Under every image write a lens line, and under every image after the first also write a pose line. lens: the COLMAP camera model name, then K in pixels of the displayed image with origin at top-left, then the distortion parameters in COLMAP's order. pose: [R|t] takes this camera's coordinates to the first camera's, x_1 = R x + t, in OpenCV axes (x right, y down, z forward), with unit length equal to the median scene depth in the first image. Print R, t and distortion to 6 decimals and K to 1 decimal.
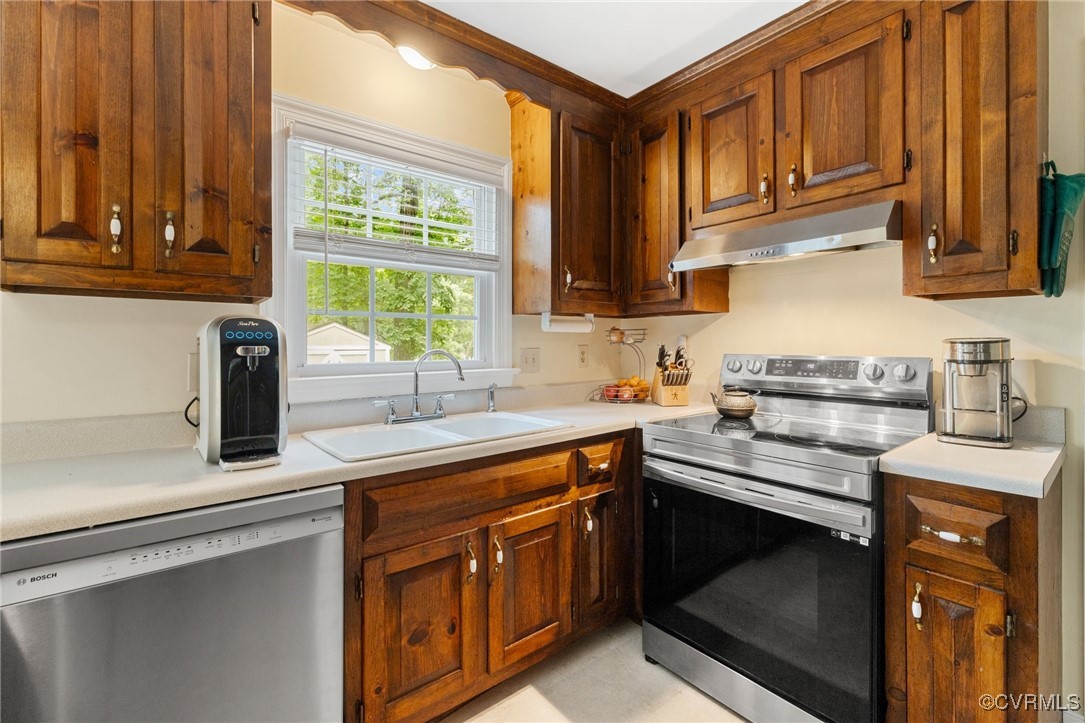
lens RADIAL K [[475.6, 0, 537.2], [0, 475.6, 343.8], [0, 0, 1]] dist [0.002335, 0.001195]
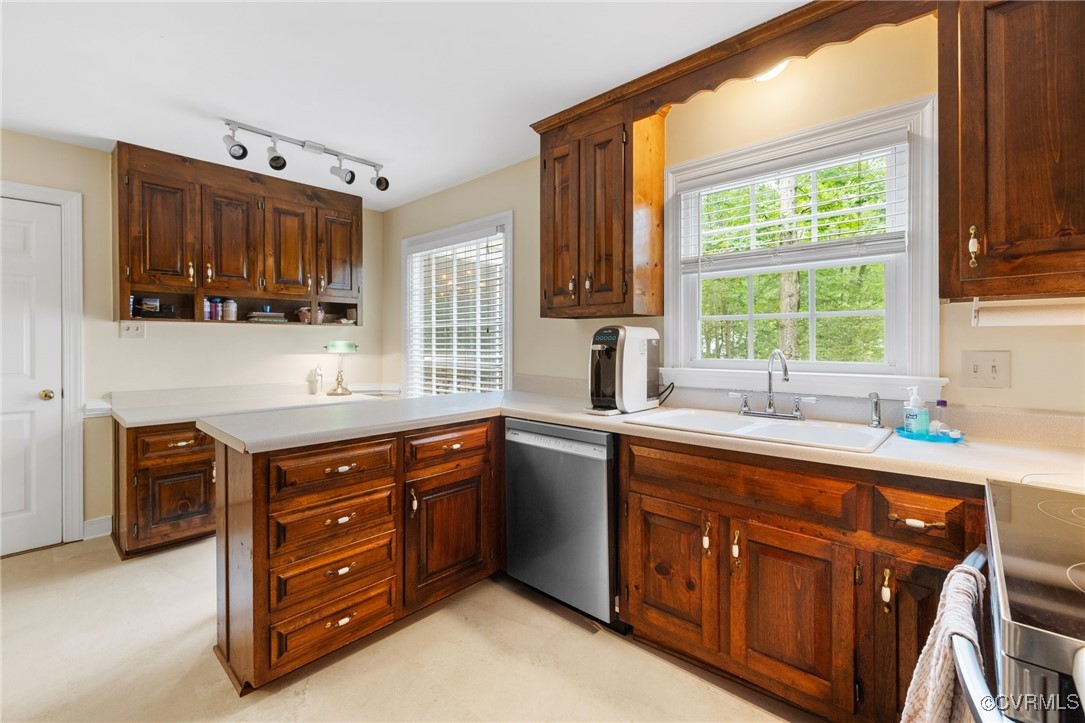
lens RADIAL K [[475.6, 0, 534.3], [0, 475.6, 345.0], [0, 0, 1]] dist [0.002335, 0.001195]
pose [[0.158163, 0.012381, -0.987335, 0.767988], [0.001398, 0.999918, 0.012763, -0.012678], [0.987412, -0.003399, 0.158133, 0.357788]]
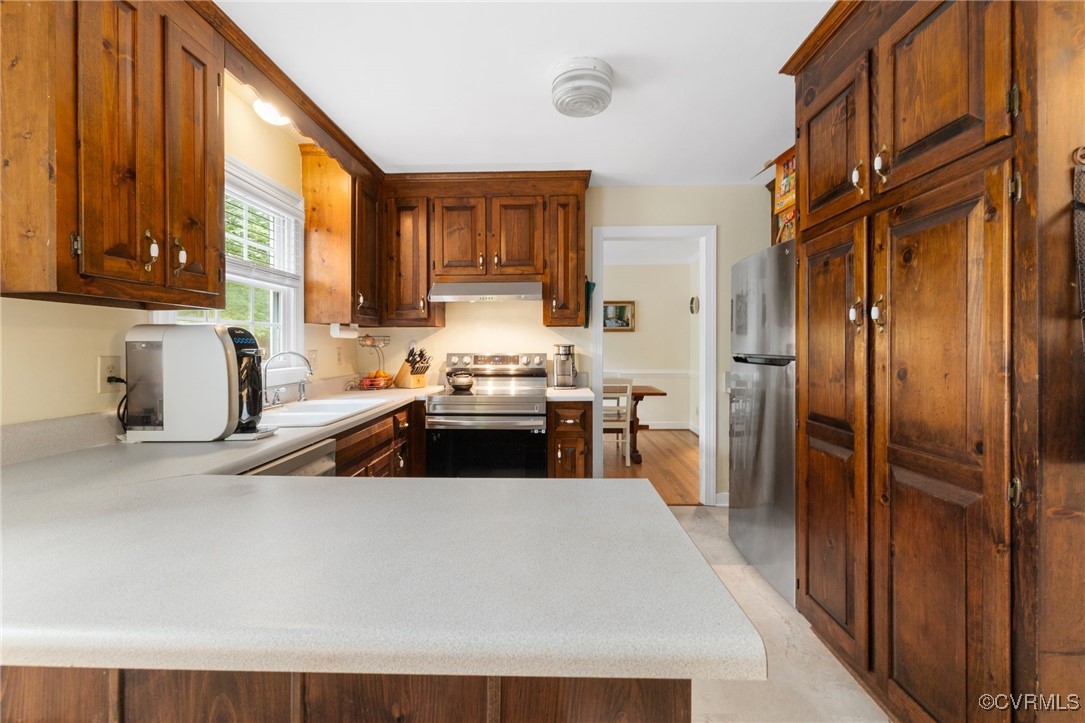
lens RADIAL K [[475.6, 0, 538.7], [0, 475.6, 350.7], [0, 0, 1]] dist [0.002335, 0.001195]
pose [[0.647541, -0.006323, 0.762005, -0.804950], [-0.000582, 0.999961, 0.008792, -0.001366], [-0.762031, -0.006137, 0.647512, -0.357438]]
